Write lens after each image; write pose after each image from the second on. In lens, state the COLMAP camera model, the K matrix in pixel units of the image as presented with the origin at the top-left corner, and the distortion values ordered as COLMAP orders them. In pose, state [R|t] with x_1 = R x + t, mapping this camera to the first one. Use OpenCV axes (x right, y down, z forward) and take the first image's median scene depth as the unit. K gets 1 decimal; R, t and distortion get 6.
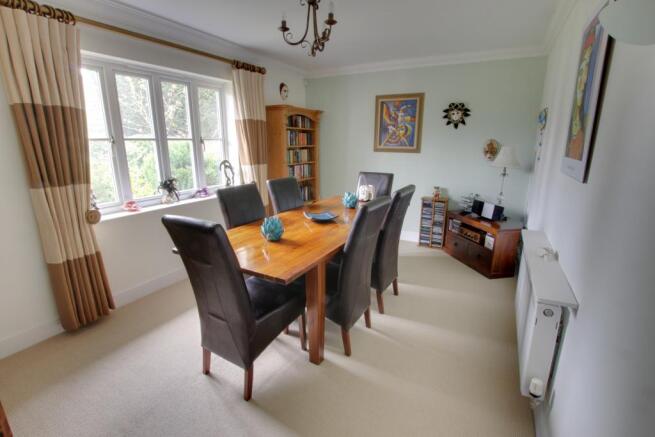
lens RADIAL K [[308.5, 0, 329.2], [0, 308.5, 217.1], [0, 0, 1]] dist [-0.024209, 0.004568]
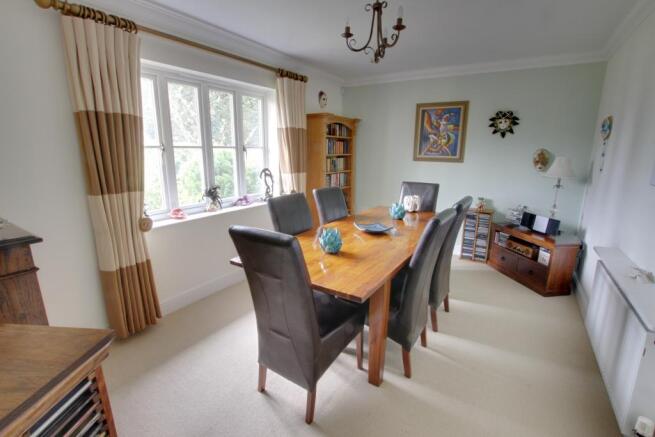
lens RADIAL K [[308.5, 0, 327.3], [0, 308.5, 216.8], [0, 0, 1]] dist [-0.024209, 0.004568]
pose [[0.998428, 0.016027, -0.053704, -0.123547], [-0.017456, 0.999503, -0.026235, -0.009428], [0.053256, 0.027131, 0.998212, 0.033492]]
